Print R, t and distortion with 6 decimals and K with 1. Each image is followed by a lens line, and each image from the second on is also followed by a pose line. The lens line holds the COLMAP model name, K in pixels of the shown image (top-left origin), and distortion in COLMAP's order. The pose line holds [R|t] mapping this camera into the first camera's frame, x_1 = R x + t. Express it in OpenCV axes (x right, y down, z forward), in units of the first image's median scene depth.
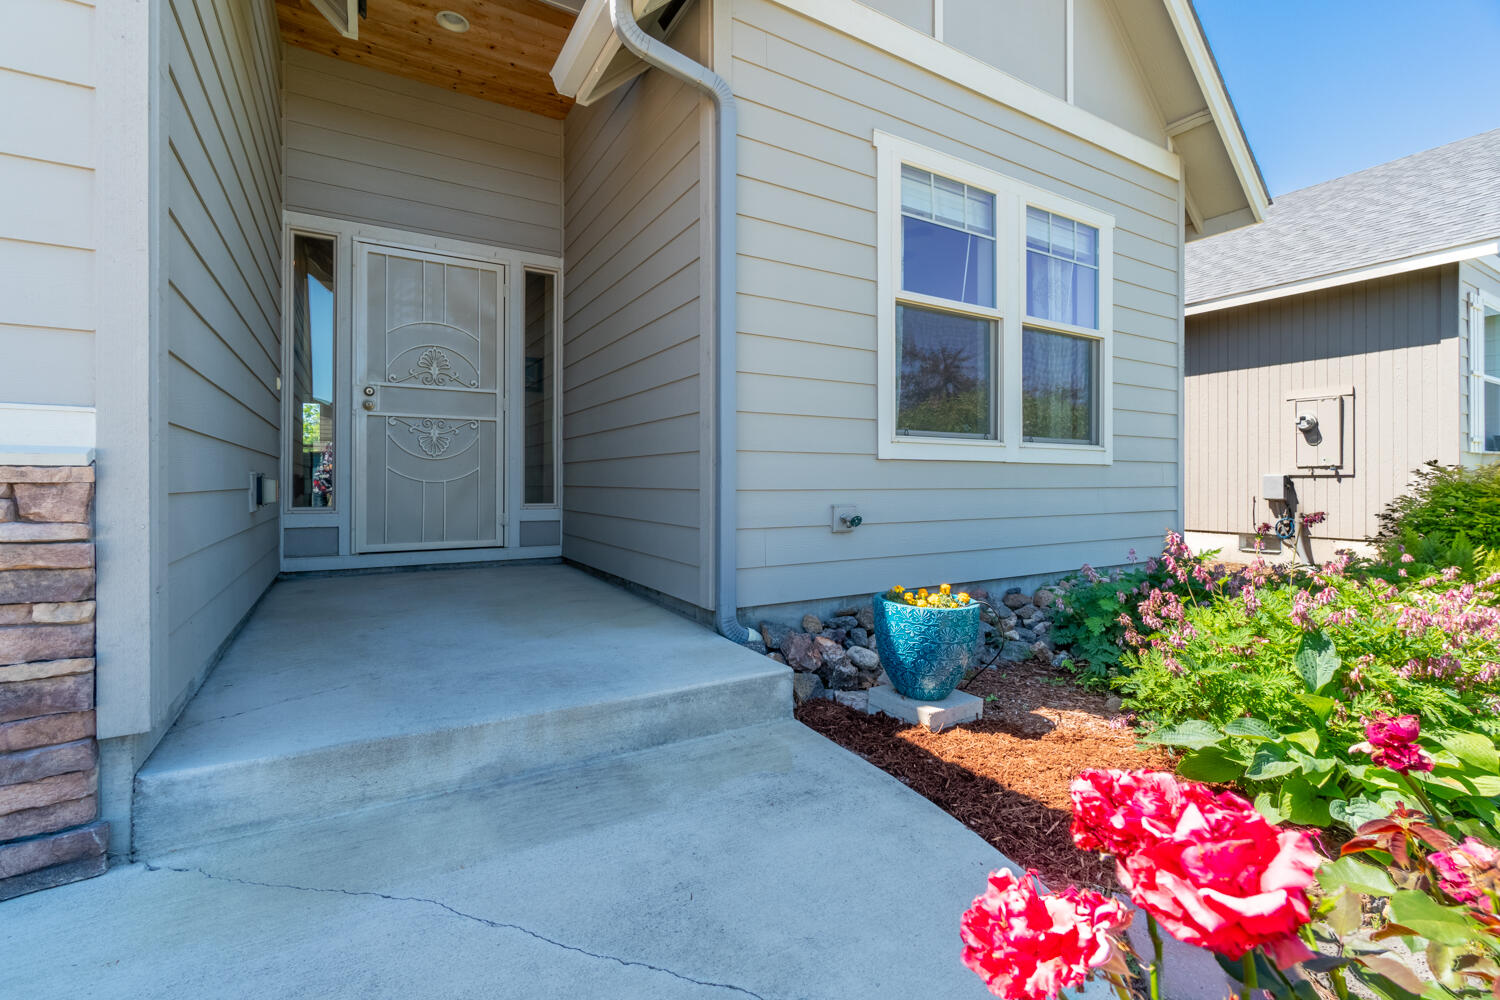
lens RADIAL K [[640.2, 0, 745.9], [0, 640.2, 478.8], [0, 0, 1]] dist [-0.000329, -0.000185]
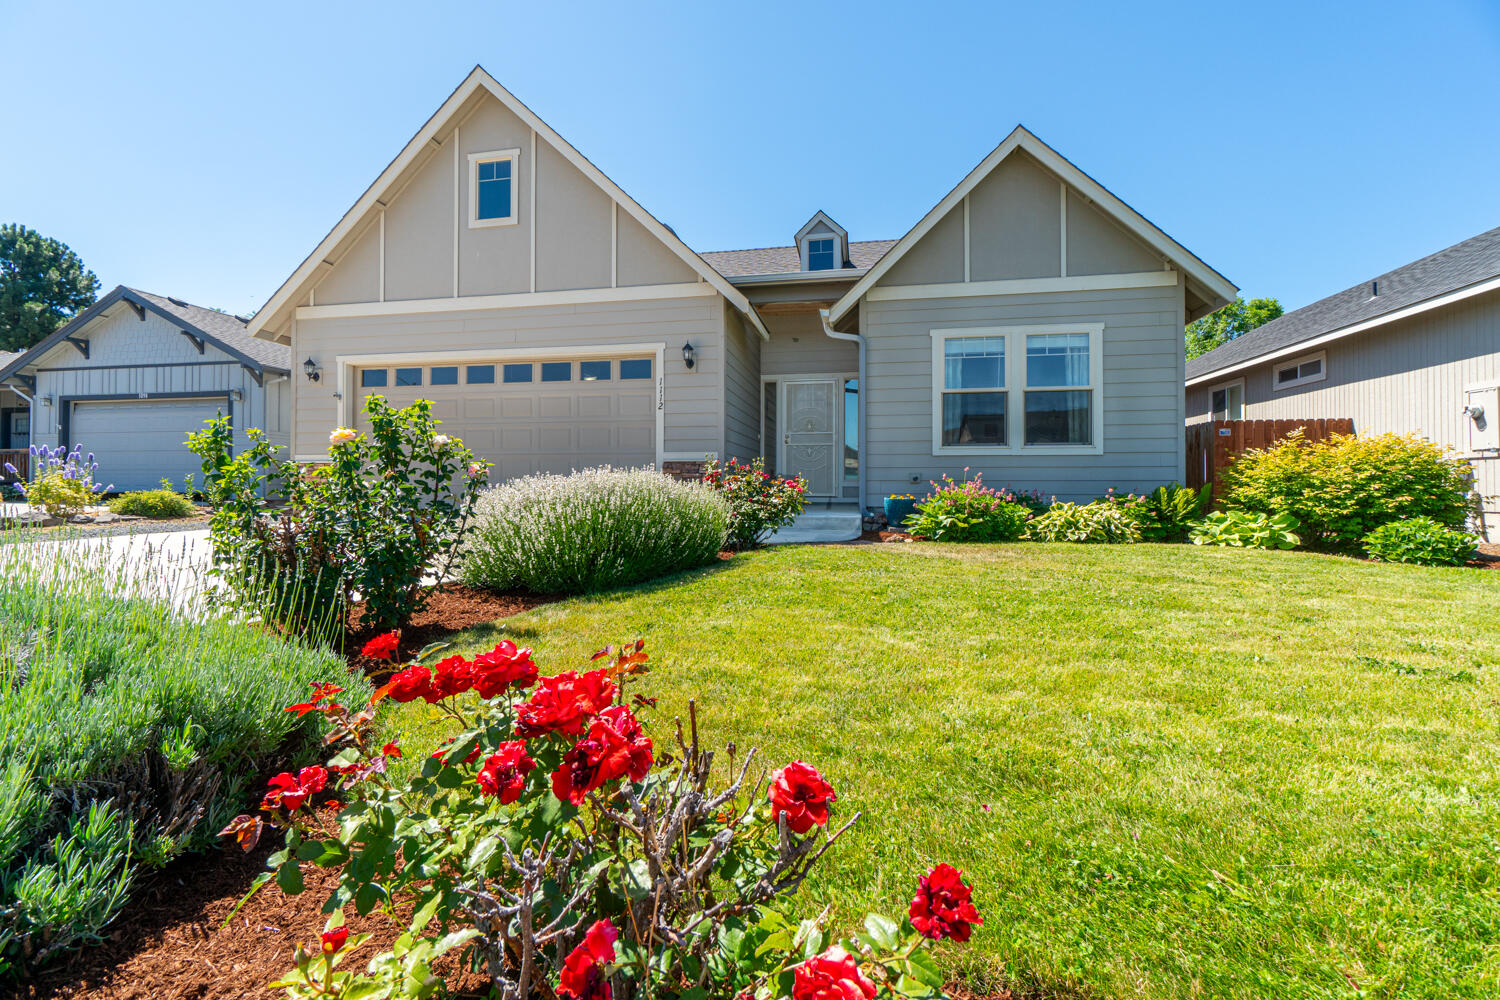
lens RADIAL K [[640.2, 0, 745.9], [0, 640.2, 478.8], [0, 0, 1]] dist [-0.000329, -0.000185]
pose [[0.750411, -0.007794, -0.660926, 1.112063], [0.001880, 0.999952, -0.009658, 0.069532], [0.660969, 0.006005, 0.750389, -1.187742]]
